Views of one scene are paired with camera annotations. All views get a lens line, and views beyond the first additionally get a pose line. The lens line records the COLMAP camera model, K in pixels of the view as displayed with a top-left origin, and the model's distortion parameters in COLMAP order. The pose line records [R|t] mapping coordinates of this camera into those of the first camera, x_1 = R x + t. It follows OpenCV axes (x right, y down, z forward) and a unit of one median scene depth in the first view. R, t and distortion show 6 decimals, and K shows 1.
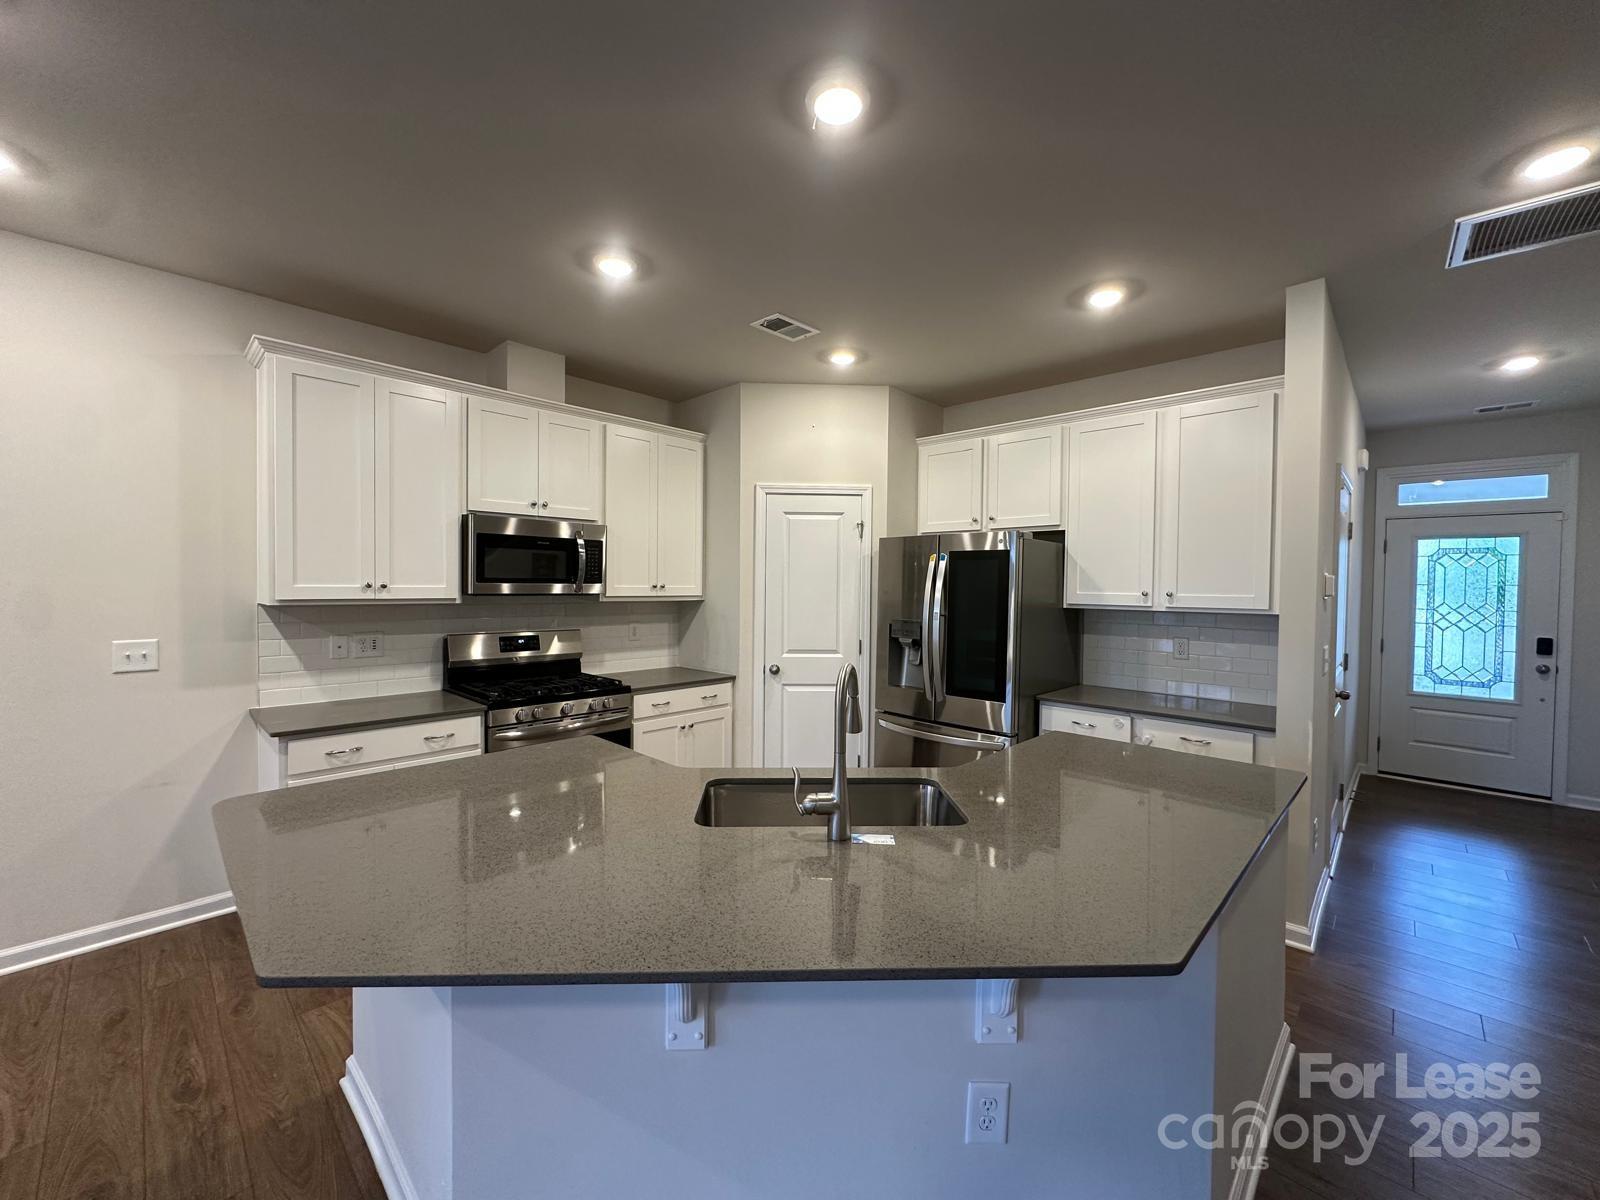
lens RADIAL K [[646.0, 0, 804.5], [0, 646.0, 598.7], [0, 0, 1]] dist [0.001333, 0.000011]
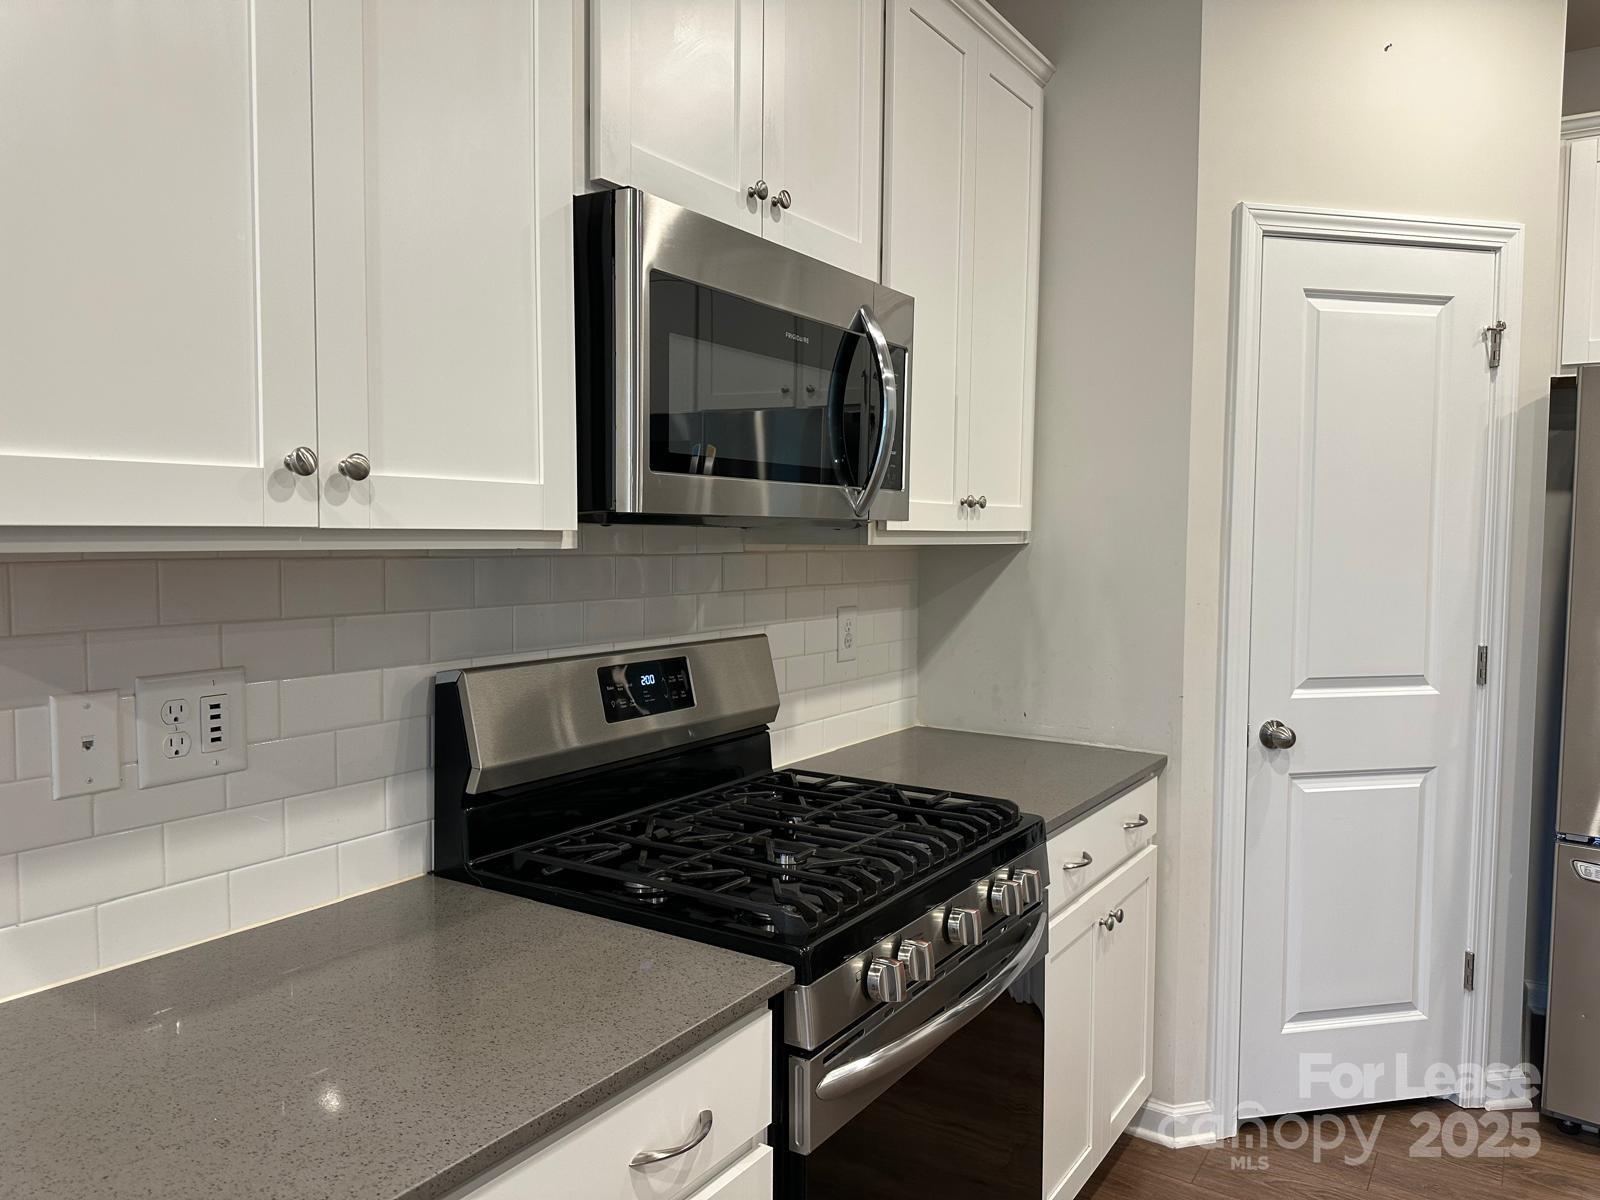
lens RADIAL K [[1128.2, 0, 796.0], [0, 1128.2, 602.6], [0, 0, 1]] dist [0.001490, -0.002071]
pose [[0.986333, -0.015717, 0.164011, -0.412520], [0.008697, 0.999018, 0.043436, 0.007143], [-0.164533, -0.041416, 0.985502, 0.434961]]
